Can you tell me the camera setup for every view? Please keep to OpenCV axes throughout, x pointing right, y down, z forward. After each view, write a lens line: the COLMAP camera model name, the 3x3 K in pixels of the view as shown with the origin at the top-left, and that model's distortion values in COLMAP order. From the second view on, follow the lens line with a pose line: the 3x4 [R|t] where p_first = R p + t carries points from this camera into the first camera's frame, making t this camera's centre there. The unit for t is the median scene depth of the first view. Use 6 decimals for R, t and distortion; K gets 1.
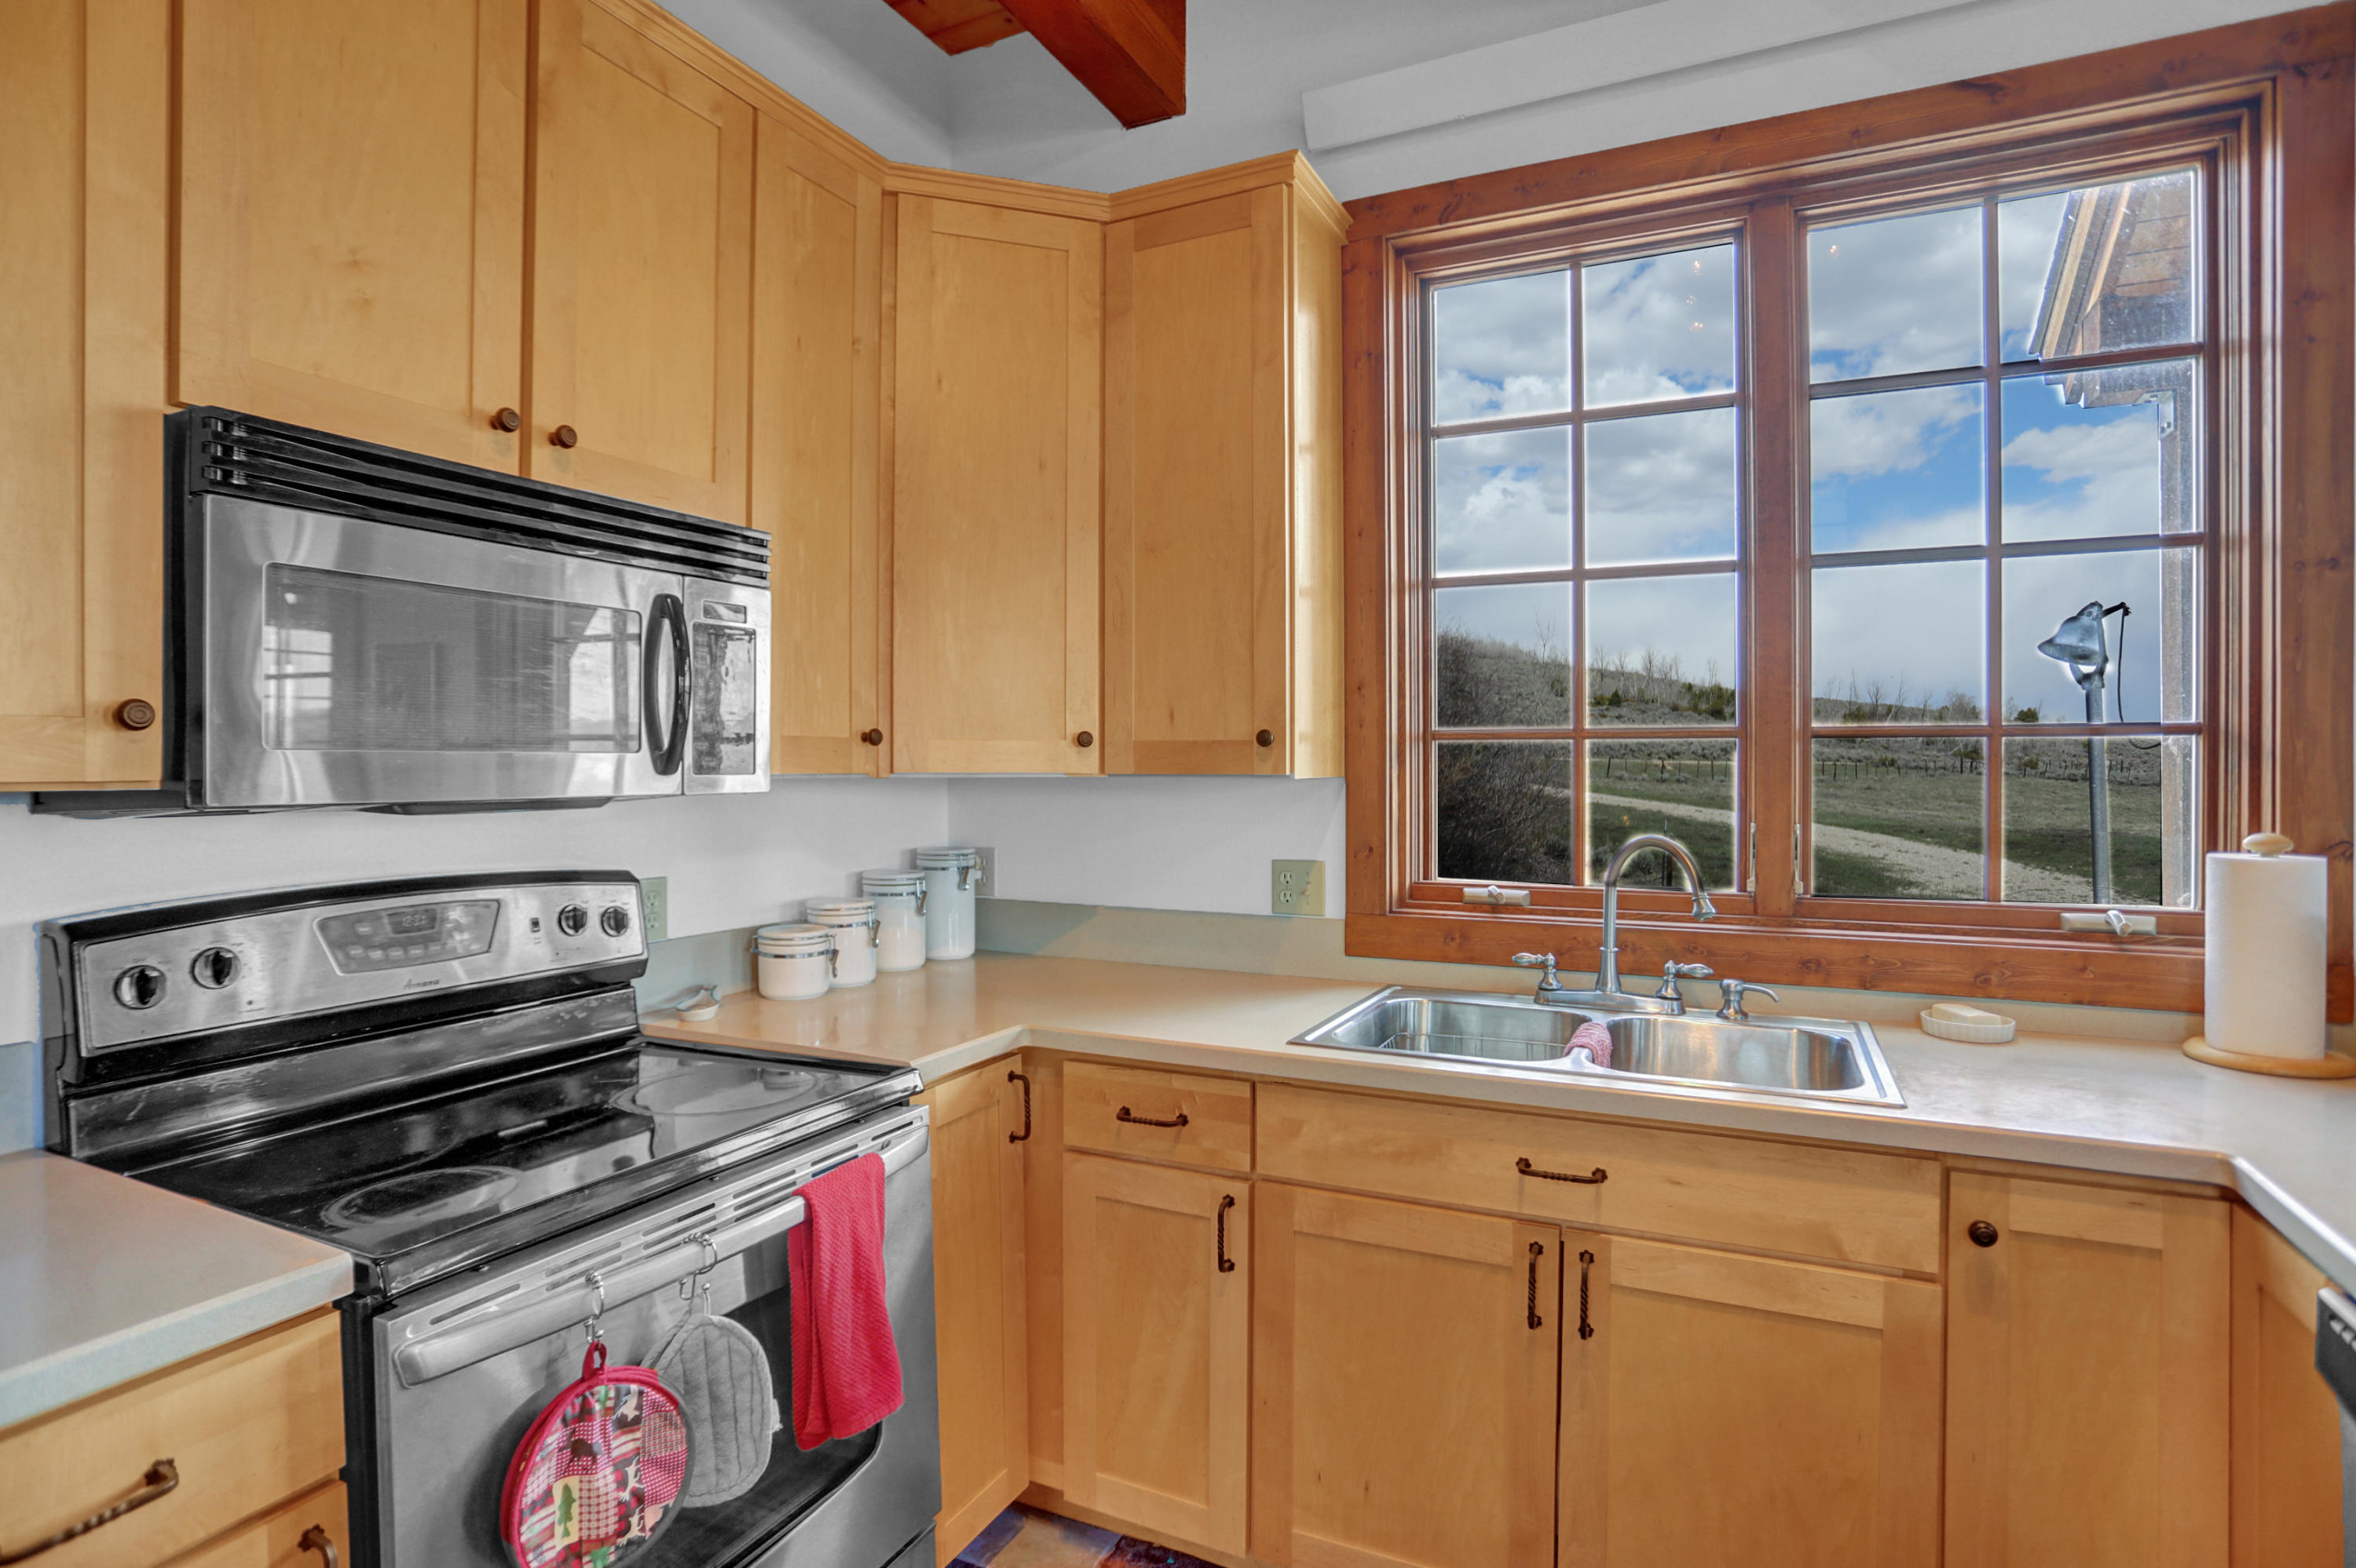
lens RADIAL K [[1218.4, 0, 1187.4], [0, 1218.4, 774.5], [0, 0, 1]] dist [-0.023768, 0.000034]
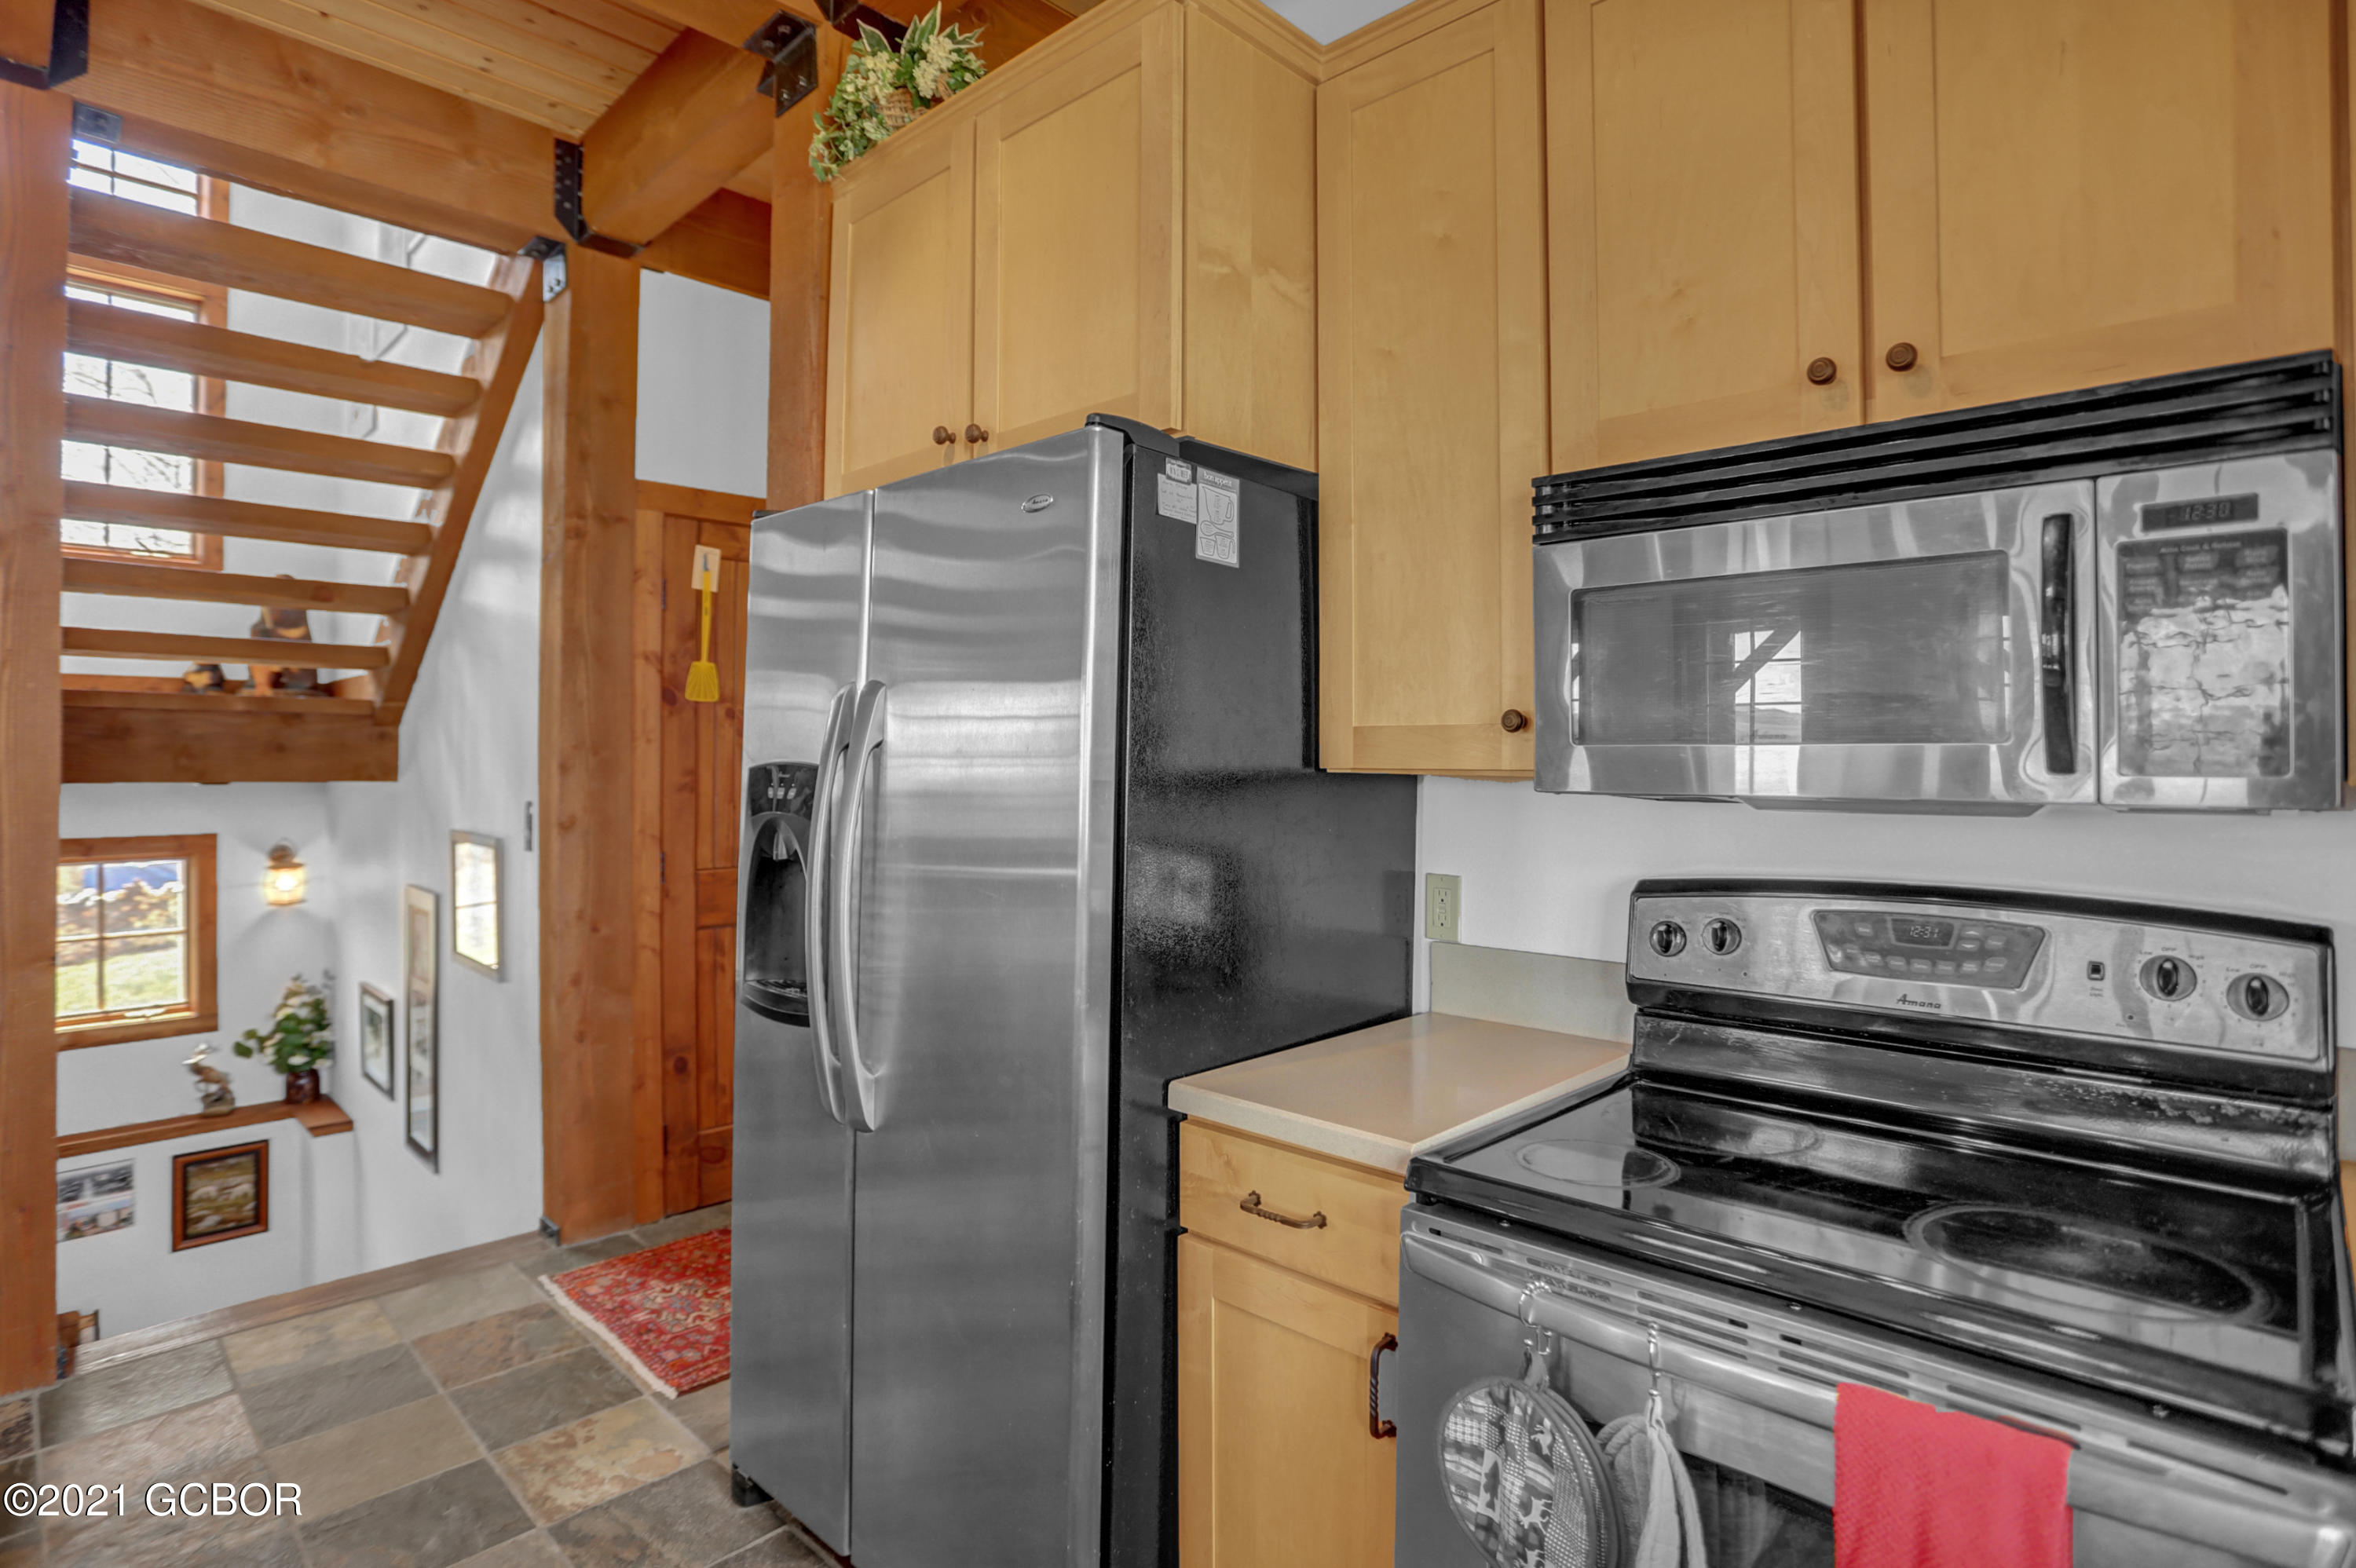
lens RADIAL K [[1218.4, 0, 1190.4], [0, 1218.4, 762.3], [0, 0, 1]] dist [-0.023768, 0.000034]
pose [[-0.305797, 0.004928, -0.952084, 0.416002], [-0.009188, 0.999925, 0.008127, -0.008500], [0.952052, 0.011233, -0.305728, 0.816641]]
